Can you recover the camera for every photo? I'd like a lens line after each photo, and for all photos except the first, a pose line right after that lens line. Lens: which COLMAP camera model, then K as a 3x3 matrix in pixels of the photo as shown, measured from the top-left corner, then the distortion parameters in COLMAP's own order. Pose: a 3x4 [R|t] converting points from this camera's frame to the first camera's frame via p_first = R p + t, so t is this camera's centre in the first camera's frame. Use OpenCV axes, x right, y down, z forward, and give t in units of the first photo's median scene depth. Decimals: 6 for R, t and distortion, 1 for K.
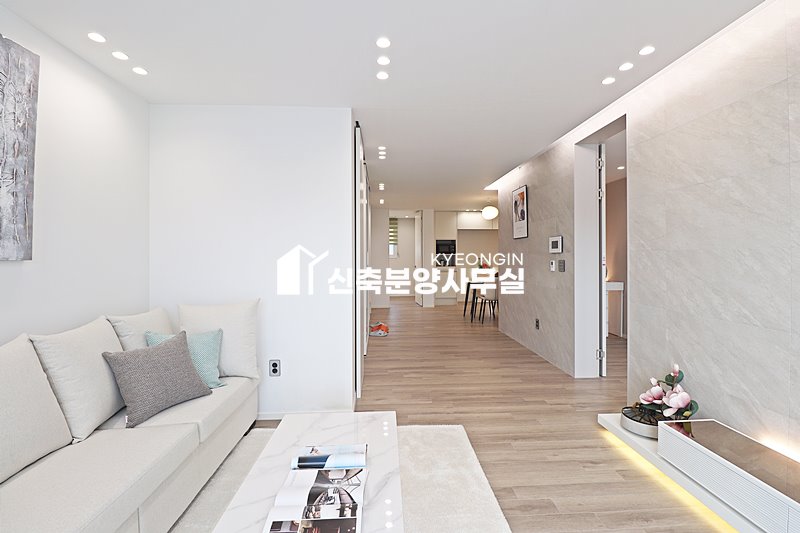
lens RADIAL K [[371.9, 0, 402.2], [0, 371.9, 259.3], [0, 0, 1]] dist [-0.006543, -0.008459]
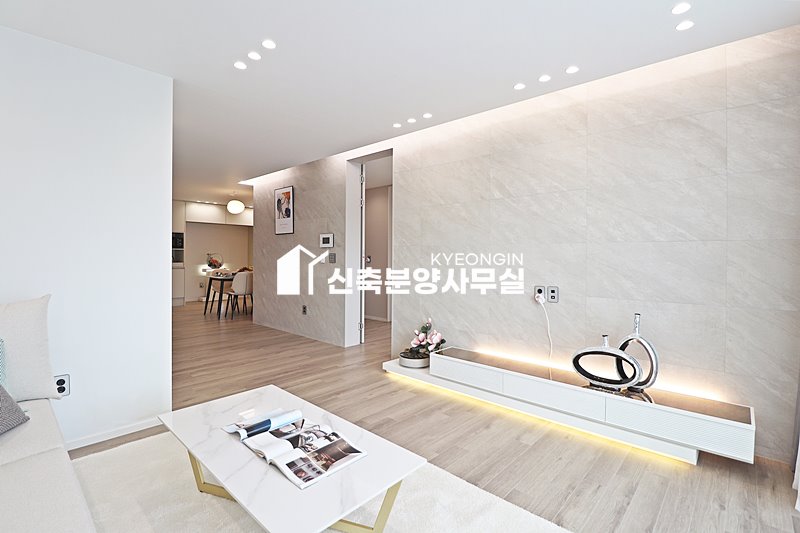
lens RADIAL K [[371.9, 0, 400.7], [0, 371.9, 263.2], [0, 0, 1]] dist [-0.006543, -0.008459]
pose [[0.712290, -0.004894, 0.701868, -0.391025], [-0.004378, 0.999925, 0.011416, 0.028300], [-0.701872, -0.011204, 0.712215, -0.031818]]
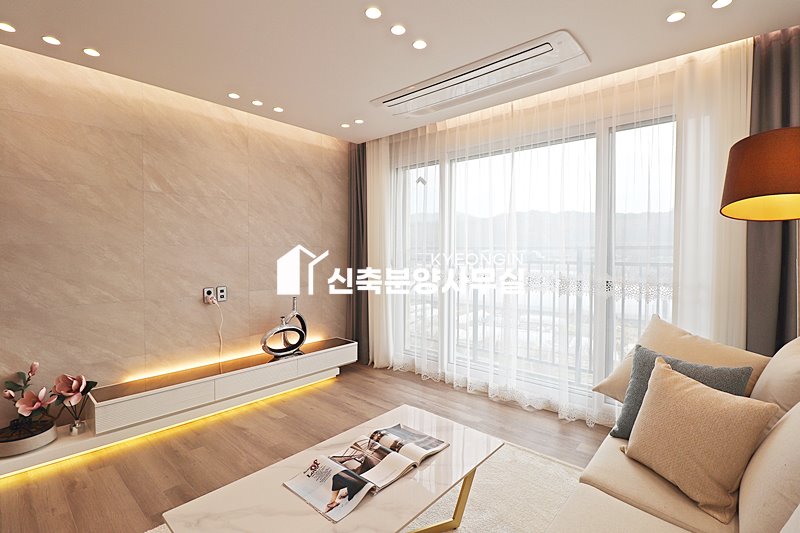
lens RADIAL K [[371.9, 0, 398.2], [0, 371.9, 265.0], [0, 0, 1]] dist [-0.006543, -0.008459]
pose [[-0.712167, -0.026171, 0.701522, -0.518712], [0.003651, 0.999153, 0.040981, -0.006072], [-0.702001, 0.031747, -0.711468, 0.866385]]
